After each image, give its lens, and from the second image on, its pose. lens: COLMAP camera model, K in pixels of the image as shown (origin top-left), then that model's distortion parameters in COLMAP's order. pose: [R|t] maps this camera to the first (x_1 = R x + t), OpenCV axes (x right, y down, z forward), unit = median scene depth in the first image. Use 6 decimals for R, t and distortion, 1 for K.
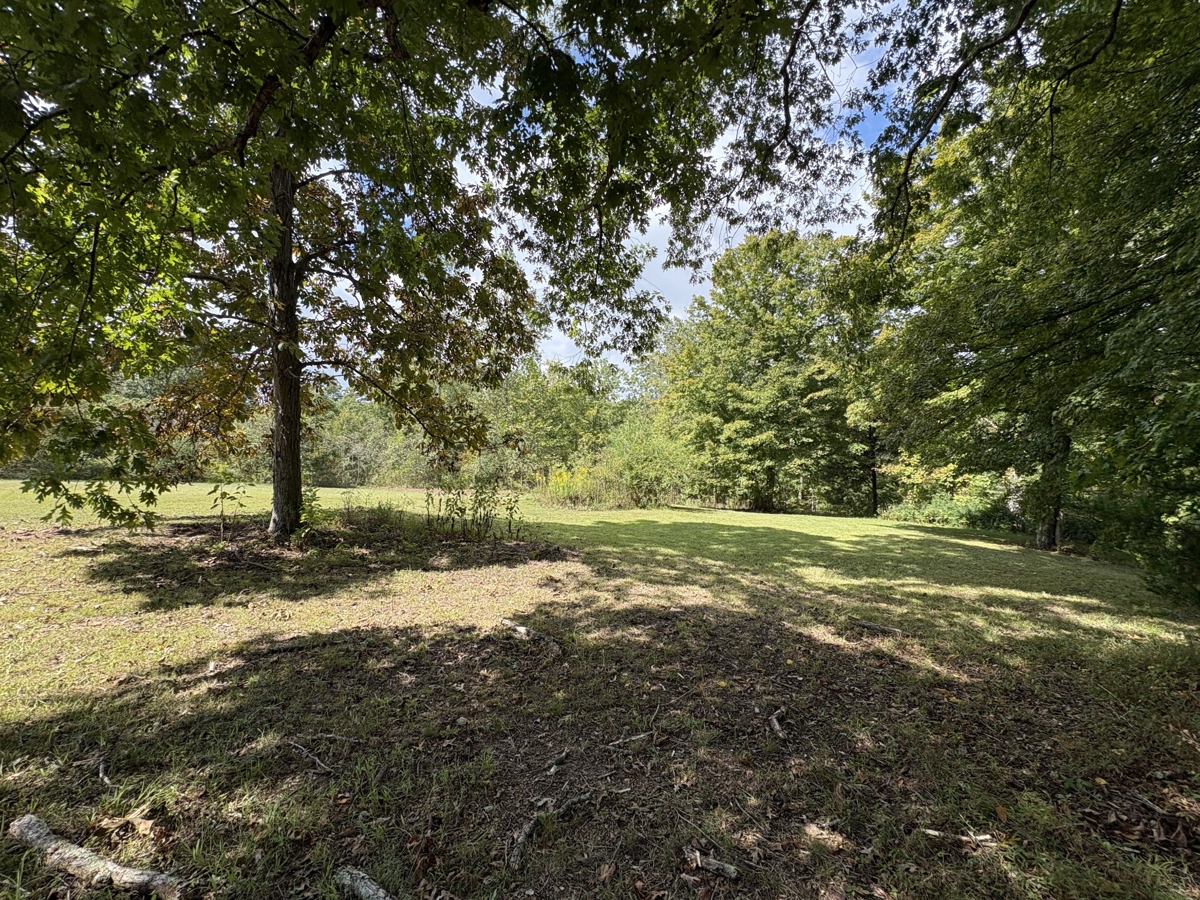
lens RADIAL K [[484.9, 0, 600.7], [0, 484.9, 404.1], [0, 0, 1]] dist [0.000585, 0.000108]
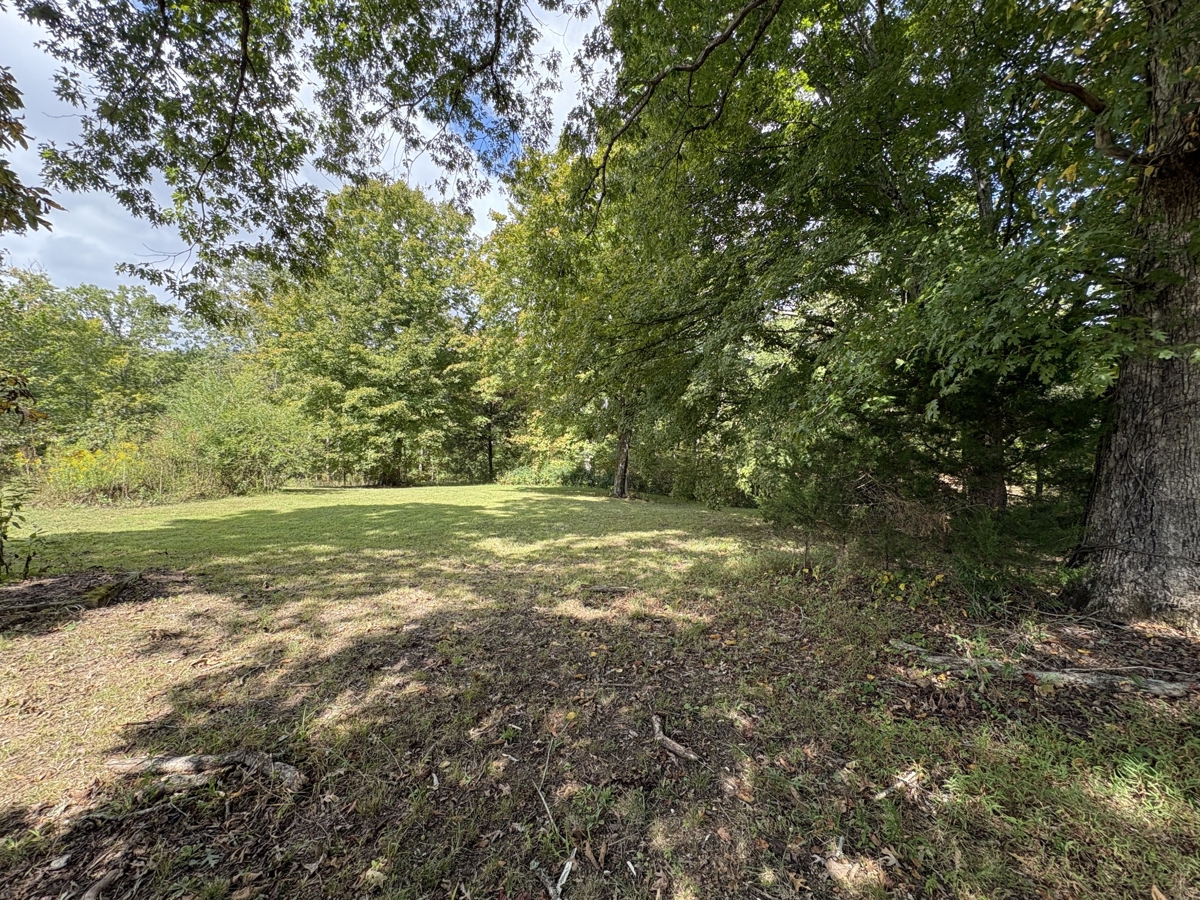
lens RADIAL K [[483.0, 0, 598.9], [0, 483.0, 428.8], [0, 0, 1]] dist [0.002180, 0.000383]
pose [[0.706113, 0.003973, 0.708088, -0.049644], [-0.080262, 0.993989, 0.074461, 0.012131], [-0.703535, -0.109410, 0.702188, 0.090702]]
